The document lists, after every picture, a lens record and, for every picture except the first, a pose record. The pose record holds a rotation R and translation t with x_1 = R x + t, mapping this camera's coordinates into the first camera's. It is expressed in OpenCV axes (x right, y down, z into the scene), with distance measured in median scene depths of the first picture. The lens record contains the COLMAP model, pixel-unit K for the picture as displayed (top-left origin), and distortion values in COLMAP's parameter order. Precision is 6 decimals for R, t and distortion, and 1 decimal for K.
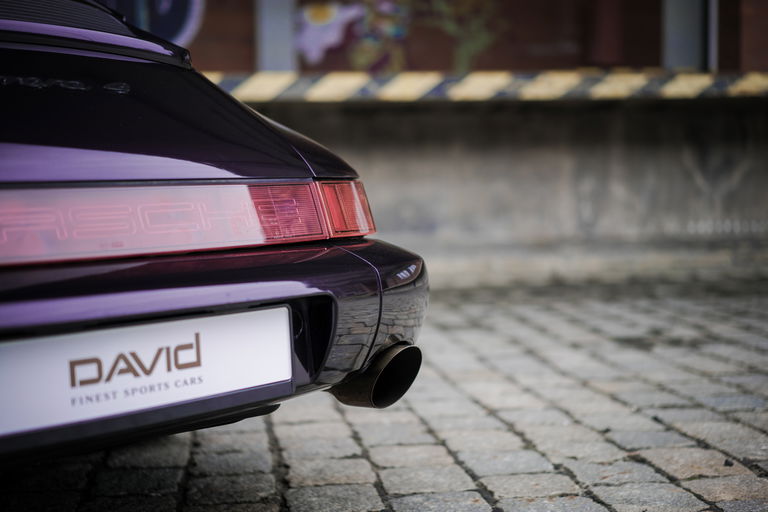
lens RADIAL K [[1209.1, 0, 380.9], [0, 1209.1, 257.1], [0, 0, 1]] dist [0.109259, -0.863163]
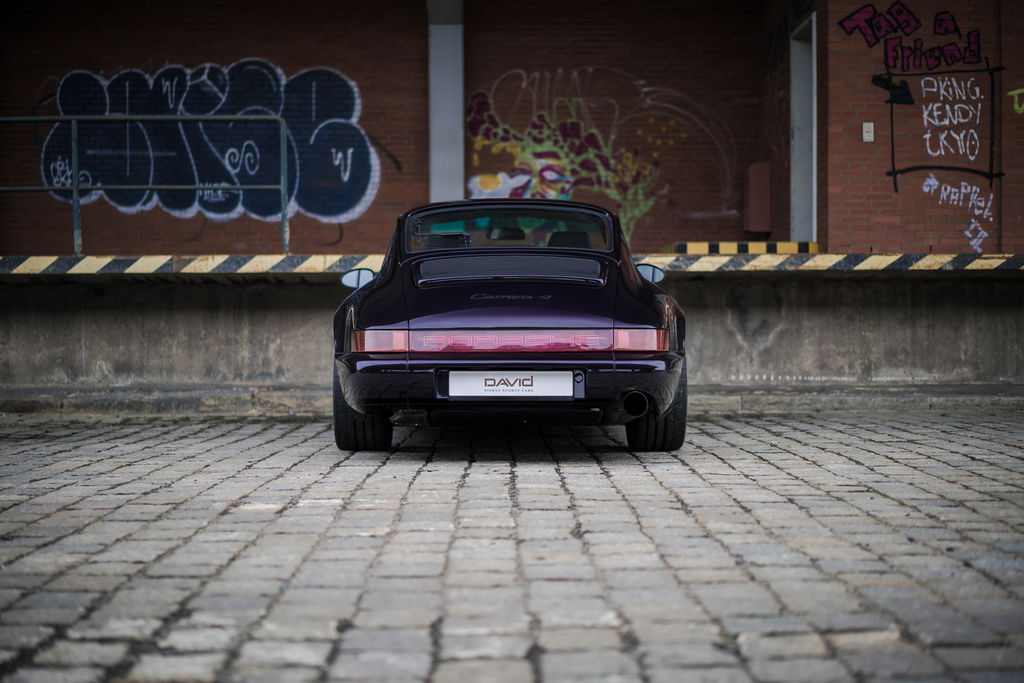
lens RADIAL K [[1570.0, 0, 508.2], [0, 1570.0, 343.3], [0, 0, 1]] dist [0.110486, -0.894444]
pose [[0.991770, 0.012999, -0.127372, 0.236999], [-0.020913, 0.997919, -0.060995, 0.042603], [0.126315, 0.063156, 0.989978, -0.590163]]
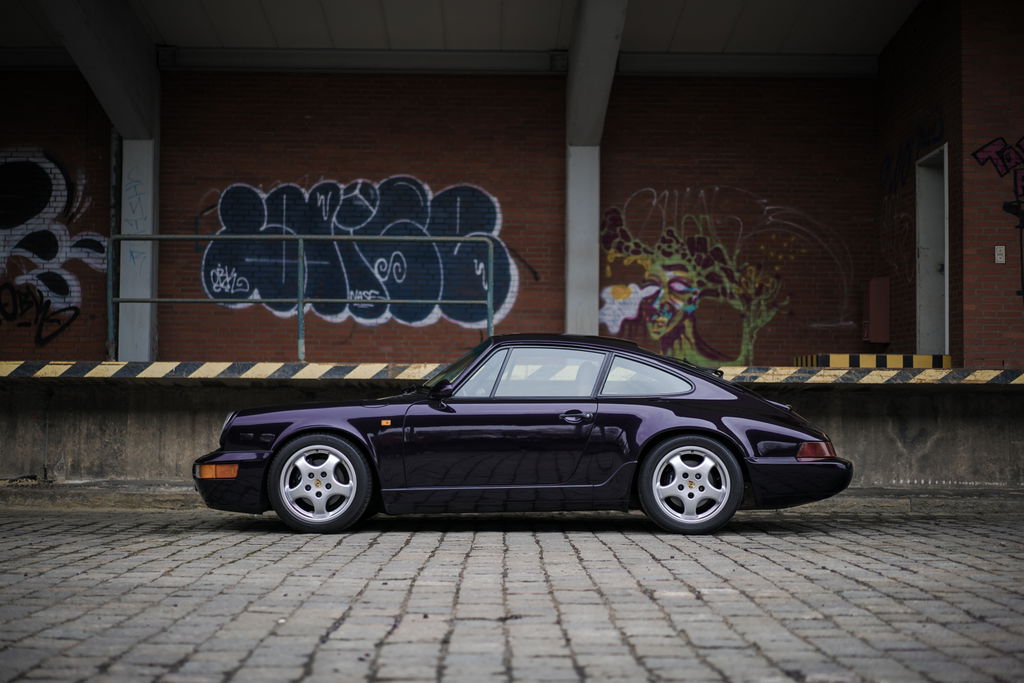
lens RADIAL K [[1570.0, 0, 508.2], [0, 1570.0, 343.3], [0, 0, 1]] dist [0.110486, -0.894444]
pose [[0.991103, 0.017557, -0.131933, 0.066752], [-0.033497, 0.992258, -0.119593, 0.045494], [0.128812, 0.122948, 0.984018, -0.753226]]
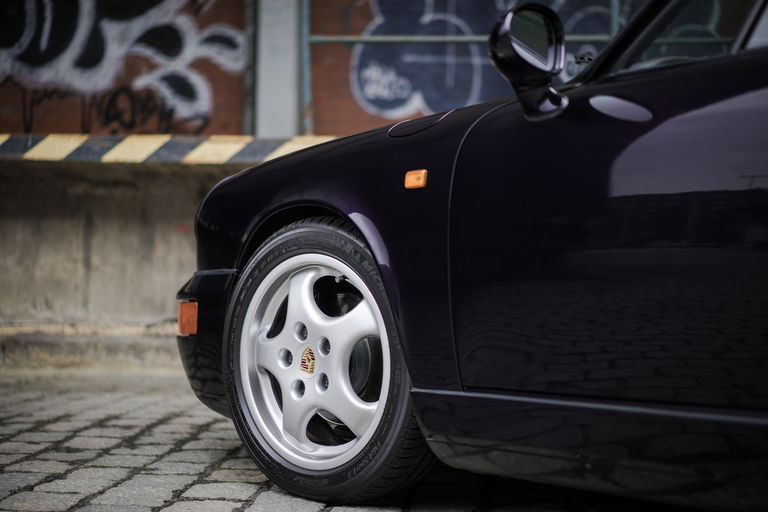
lens RADIAL K [[1185.9, 0, 382.7], [0, 1185.9, 257.1], [0, 0, 1]] dist [0.137690, -0.897211]
pose [[0.977052, 0.031191, -0.210705, -0.349532], [-0.048458, 0.995830, -0.077289, 0.016295], [0.207416, 0.085726, 0.974489, 0.081455]]
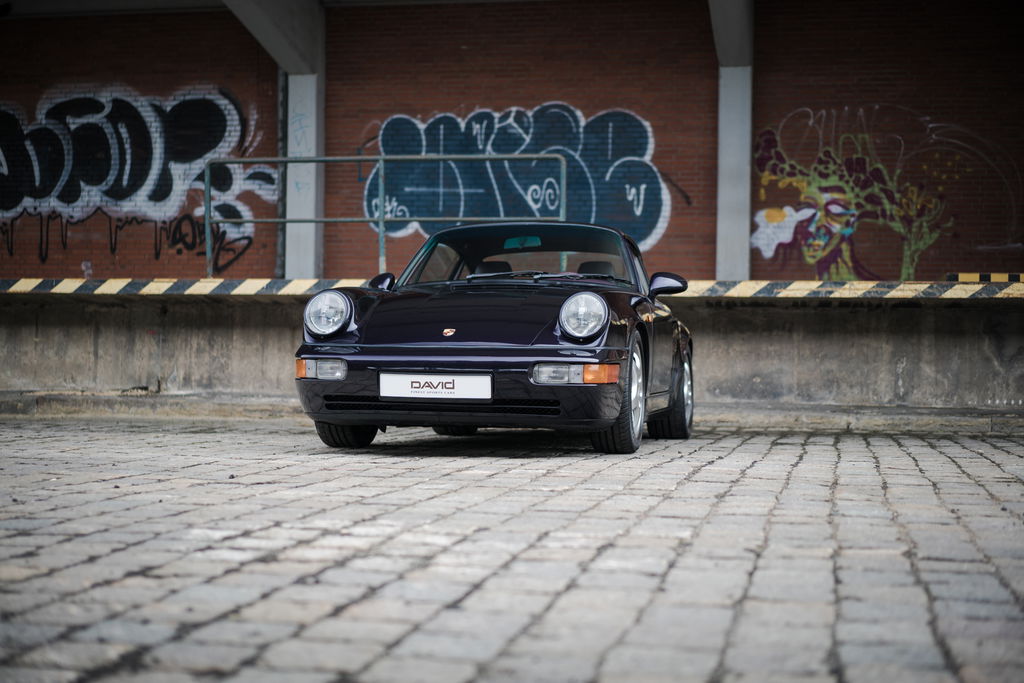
lens RADIAL K [[1570.0, 0, 508.2], [0, 1570.0, 343.3], [0, 0, 1]] dist [0.110486, -0.894444]
pose [[0.942464, 0.025225, -0.333356, 0.333576], [-0.054037, 0.995532, -0.077440, 0.069186], [0.329913, 0.090998, 0.939615, -0.703960]]
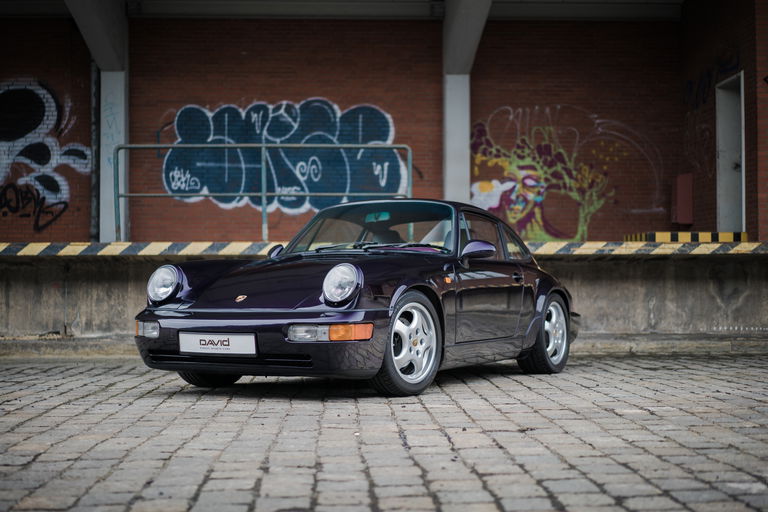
lens RADIAL K [[1209.1, 0, 380.9], [0, 1209.1, 257.1], [0, 0, 1]] dist [0.109259, -0.863163]
pose [[0.994549, 0.011029, -0.103685, -0.037729], [-0.021197, 0.995011, -0.097484, 0.053491], [0.102093, 0.099150, 0.989821, -0.770935]]
